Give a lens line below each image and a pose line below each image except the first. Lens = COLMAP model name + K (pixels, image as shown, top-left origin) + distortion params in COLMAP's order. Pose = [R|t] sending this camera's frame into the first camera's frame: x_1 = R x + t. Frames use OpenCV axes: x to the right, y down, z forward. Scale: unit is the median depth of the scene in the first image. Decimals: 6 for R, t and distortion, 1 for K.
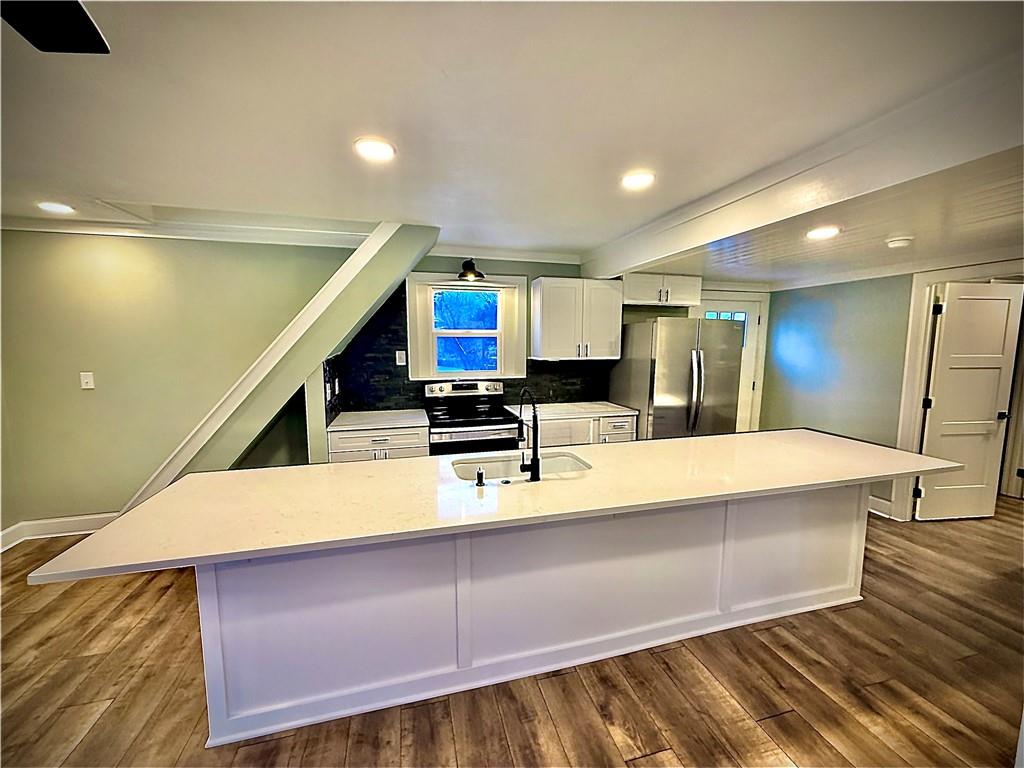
lens RADIAL K [[406.3, 0, 511.8], [0, 406.3, 385.0], [0, 0, 1]] dist [0.000331, 0.000508]
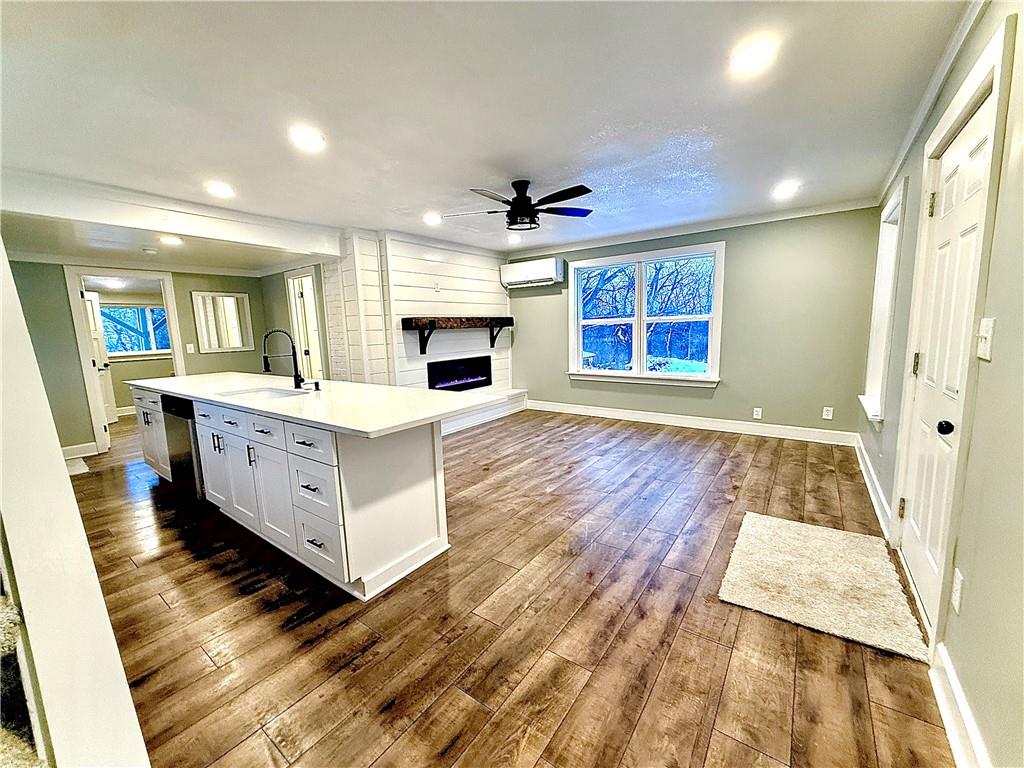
lens RADIAL K [[406.3, 0, 512.4], [0, 406.3, 384.4], [0, 0, 1]] dist [0.000331, 0.000508]
pose [[-0.624503, -0.086884, 0.776174, -0.864545], [0.115569, 0.972573, 0.201854, 0.000678], [-0.772424, 0.215761, -0.597334, 0.679343]]
